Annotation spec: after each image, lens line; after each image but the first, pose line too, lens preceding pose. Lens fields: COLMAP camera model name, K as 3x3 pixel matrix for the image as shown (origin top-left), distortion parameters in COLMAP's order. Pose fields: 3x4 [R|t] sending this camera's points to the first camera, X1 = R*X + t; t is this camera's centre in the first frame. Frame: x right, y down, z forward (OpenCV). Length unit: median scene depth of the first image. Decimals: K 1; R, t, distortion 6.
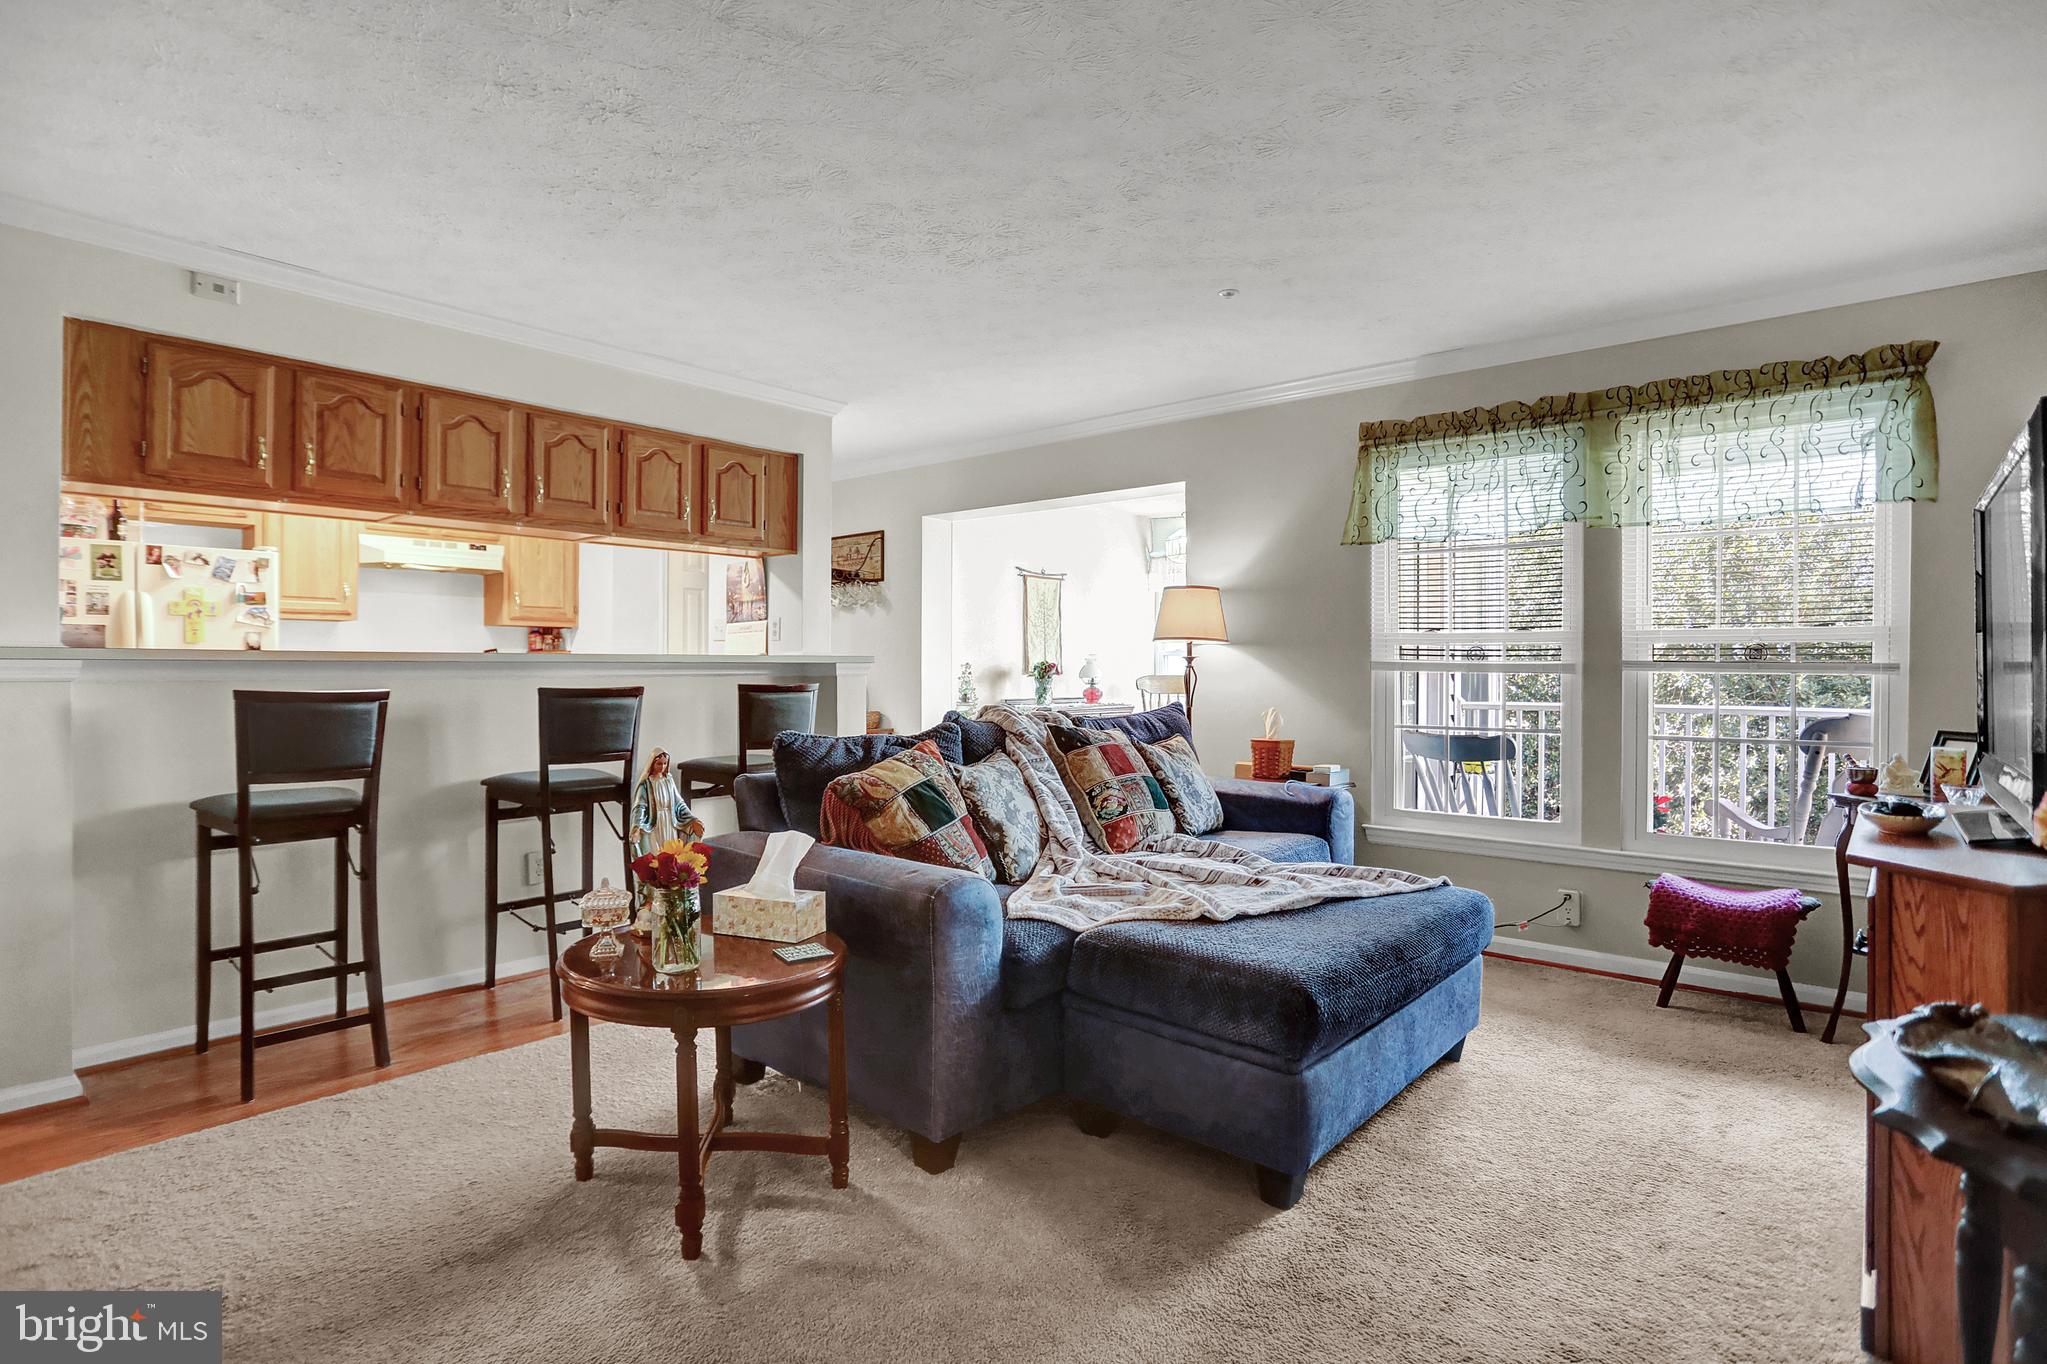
lens RADIAL K [[1011.9, 0, 1014.8], [0, 1011.9, 672.0], [0, 0, 1]] dist [-0.077454, 0.039202]
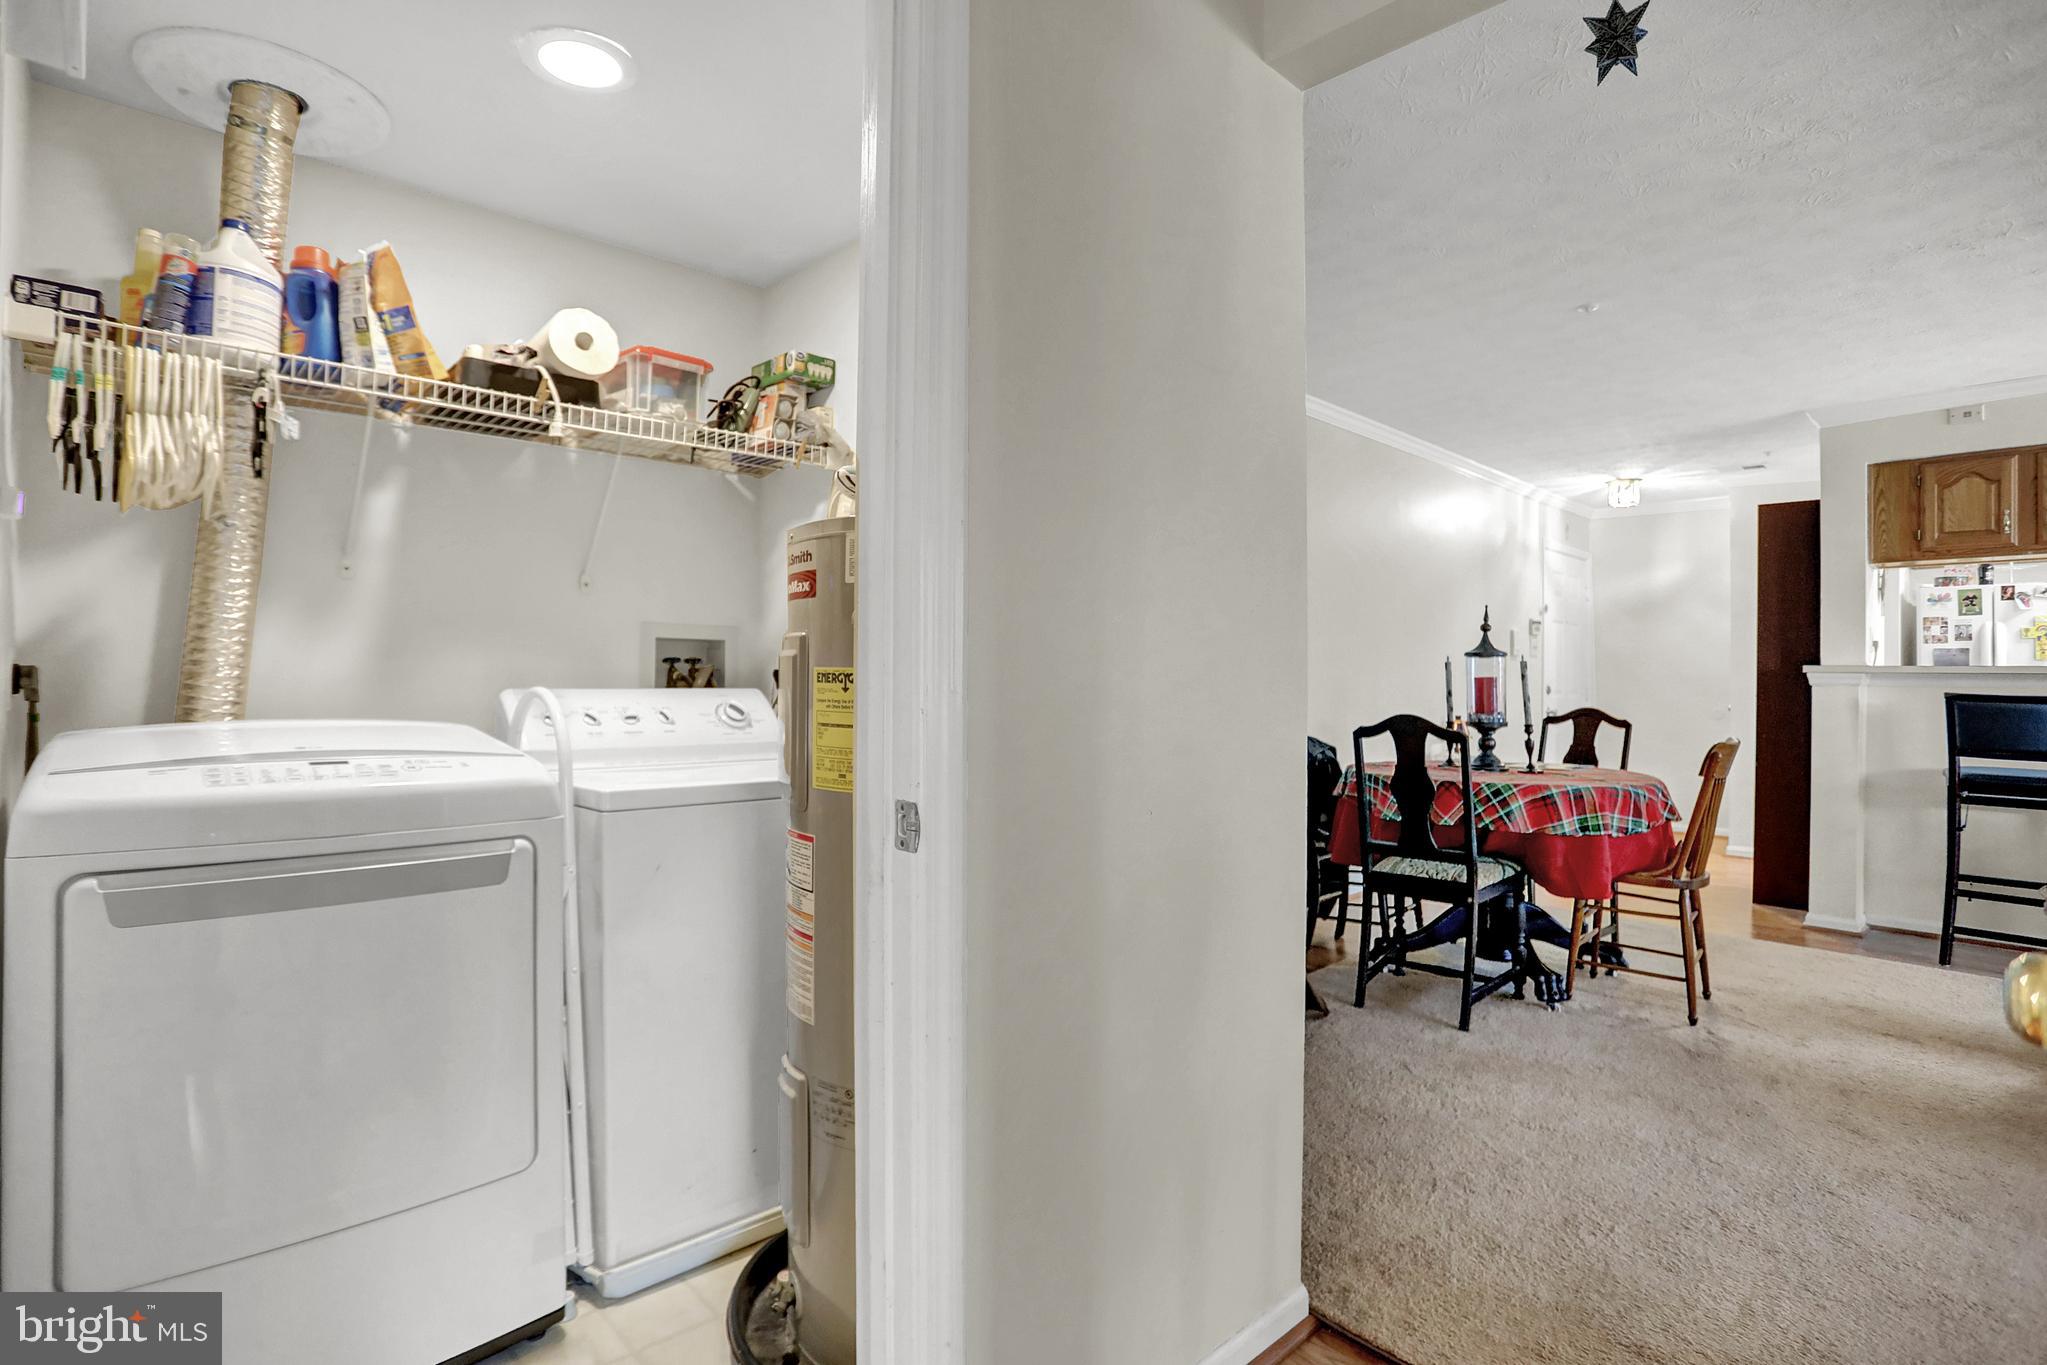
lens RADIAL K [[995.2, 0, 1025.8], [0, 995.2, 662.8], [0, 0, 1]] dist [-0.069125, 0.028477]
pose [[-0.105744, -0.013206, -0.994306, 0.708900], [-0.014703, 0.999823, -0.011715, 0.009022], [0.994285, 0.013380, -0.105919, -0.221396]]
